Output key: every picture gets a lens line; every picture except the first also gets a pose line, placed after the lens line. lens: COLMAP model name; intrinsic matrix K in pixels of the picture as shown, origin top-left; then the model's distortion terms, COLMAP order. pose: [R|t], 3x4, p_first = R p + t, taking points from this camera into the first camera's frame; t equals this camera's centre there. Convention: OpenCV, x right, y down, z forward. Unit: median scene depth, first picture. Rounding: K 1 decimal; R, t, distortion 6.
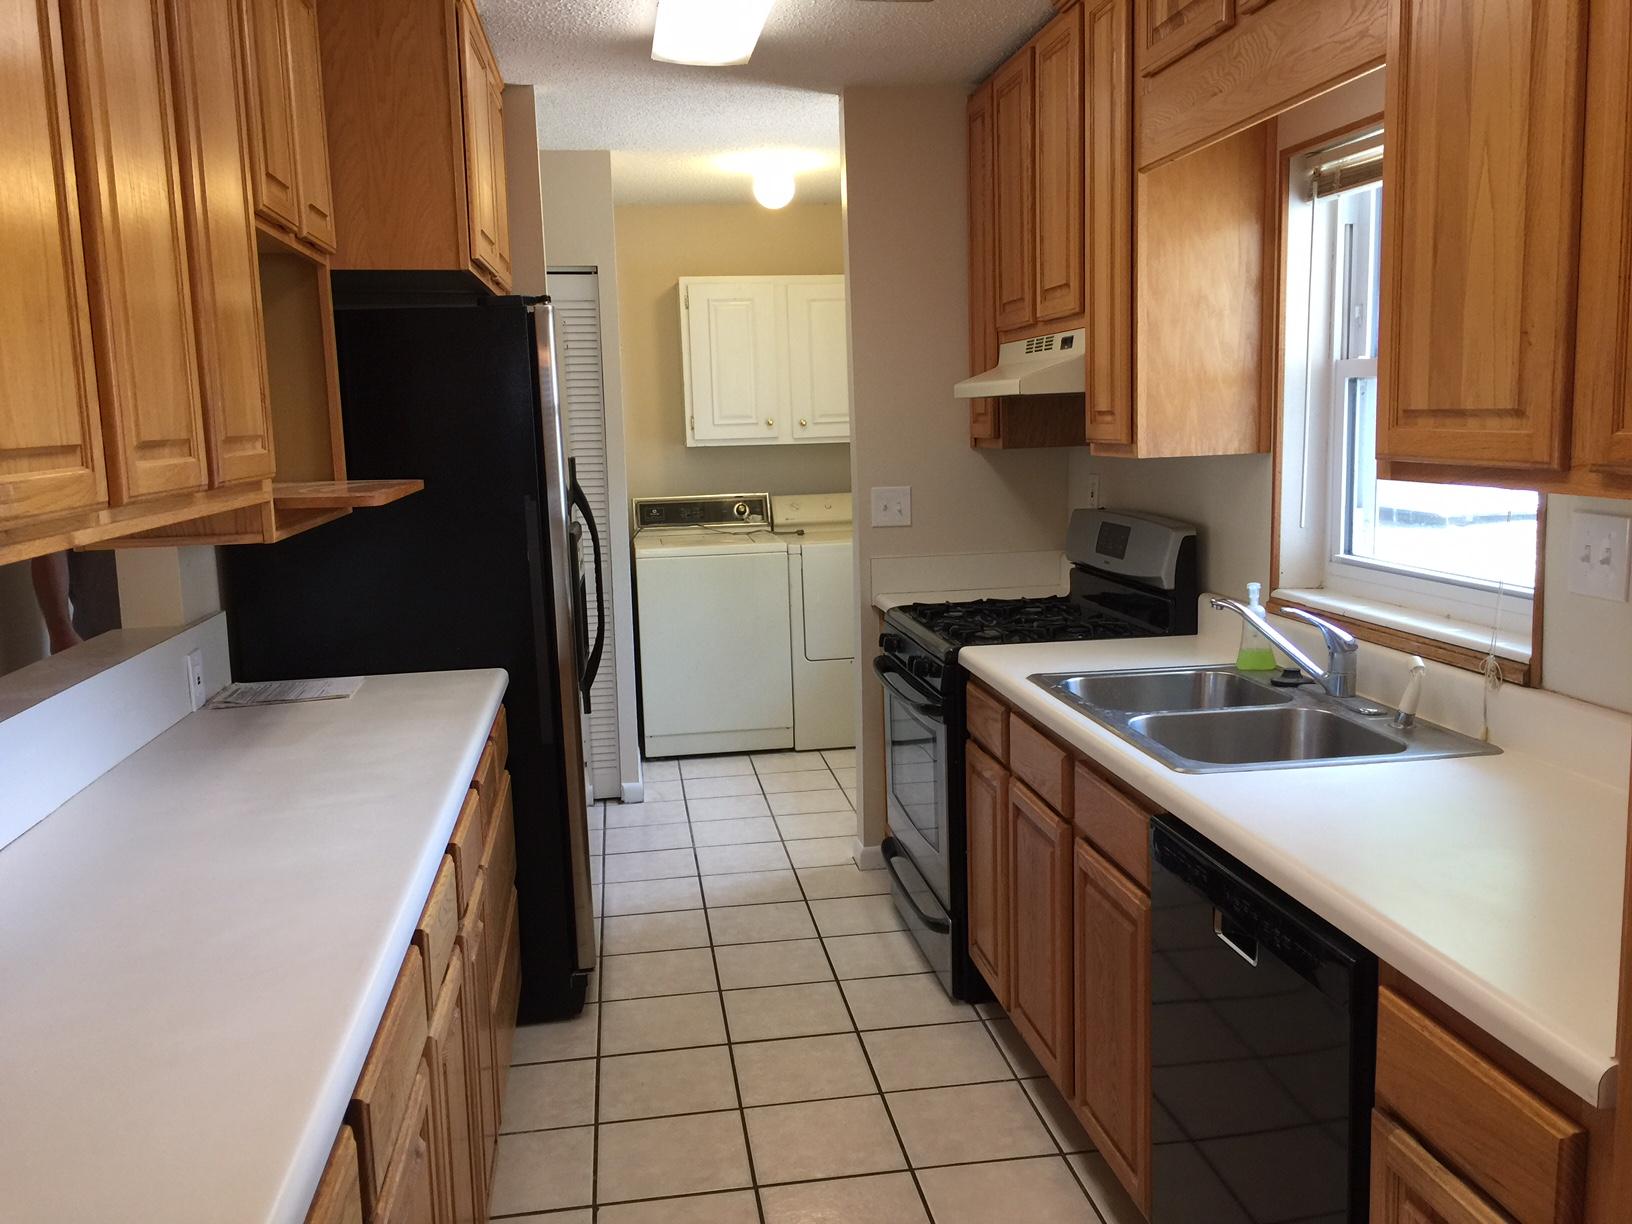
lens RADIAL K [[1390.8, 0, 818.6], [0, 1390.8, 600.7], [0, 0, 1]] dist [0.073873, -0.102801]
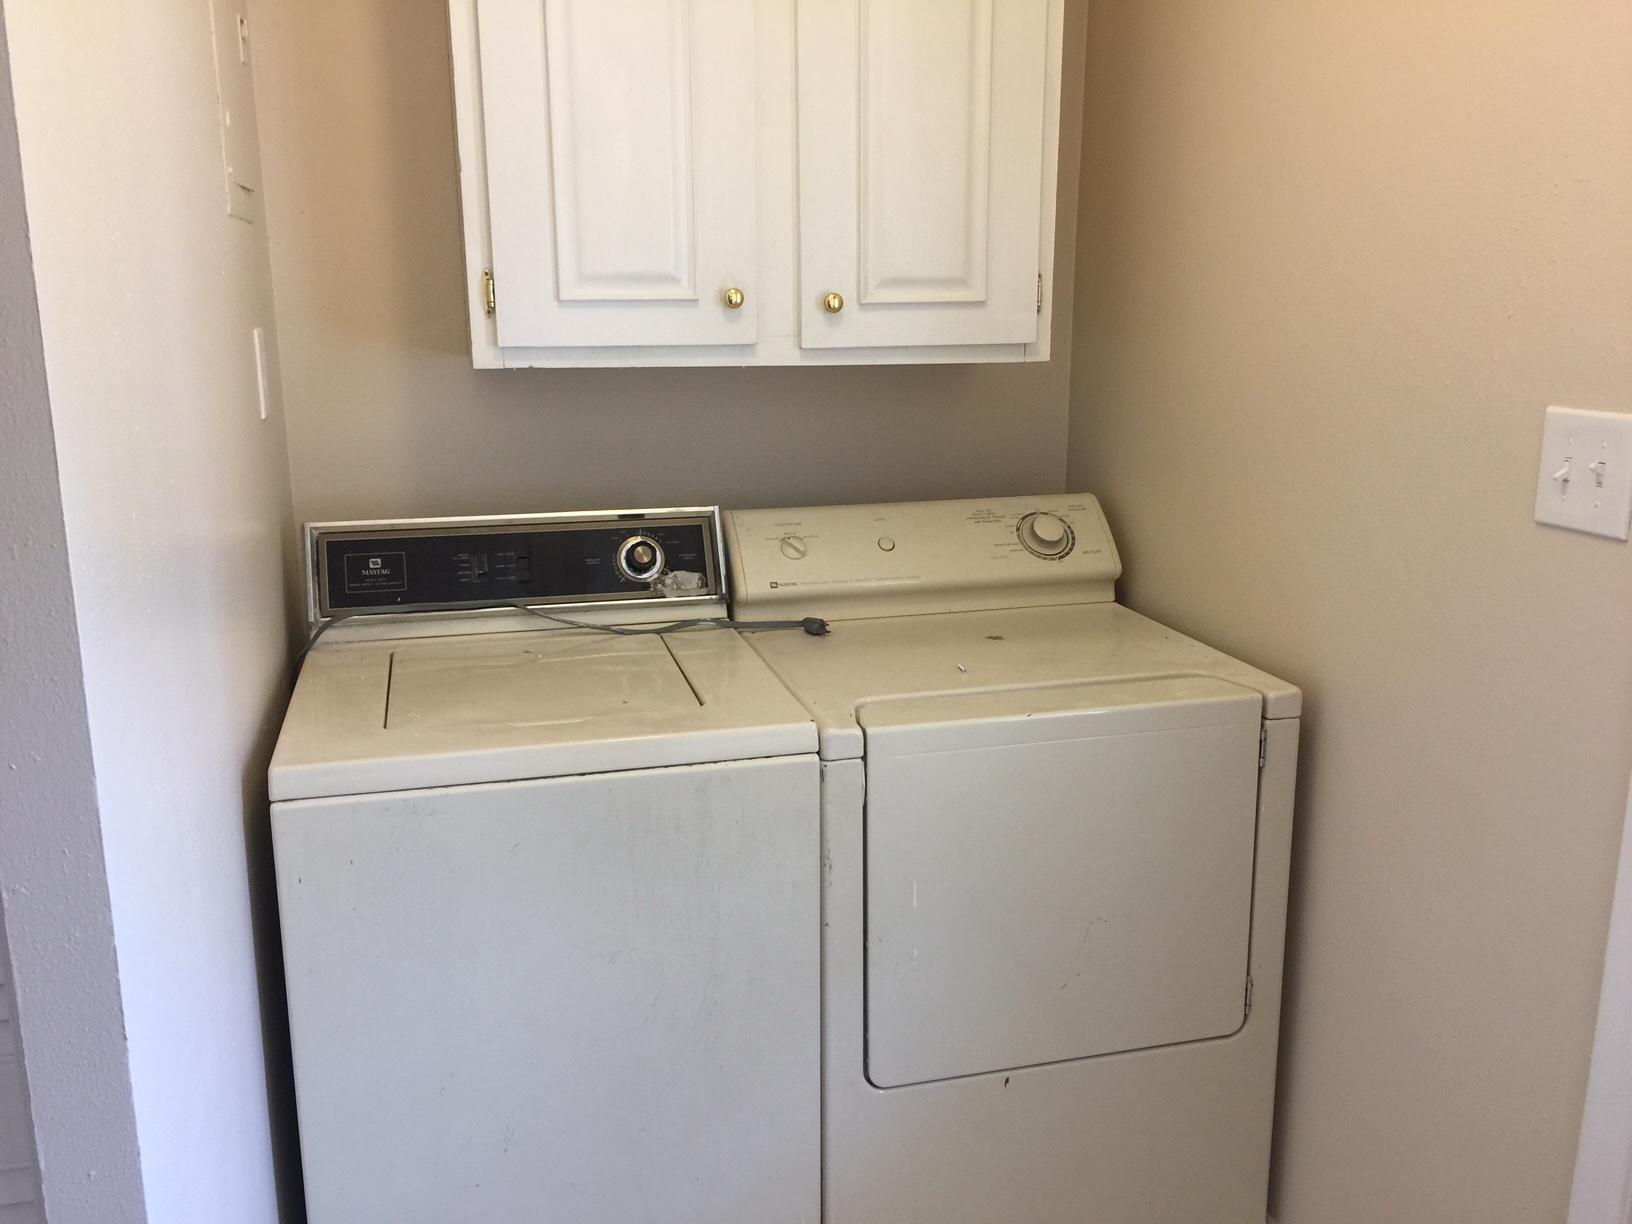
lens RADIAL K [[1390.8, 0, 810.6], [0, 1390.8, 610.0], [0, 0, 1]] dist [0.073873, -0.102801]
pose [[0.994535, 0.001871, 0.104386, -0.050357], [-0.009209, 0.997514, 0.069860, -0.077577], [-0.103995, -0.070440, 0.992080, 0.663093]]
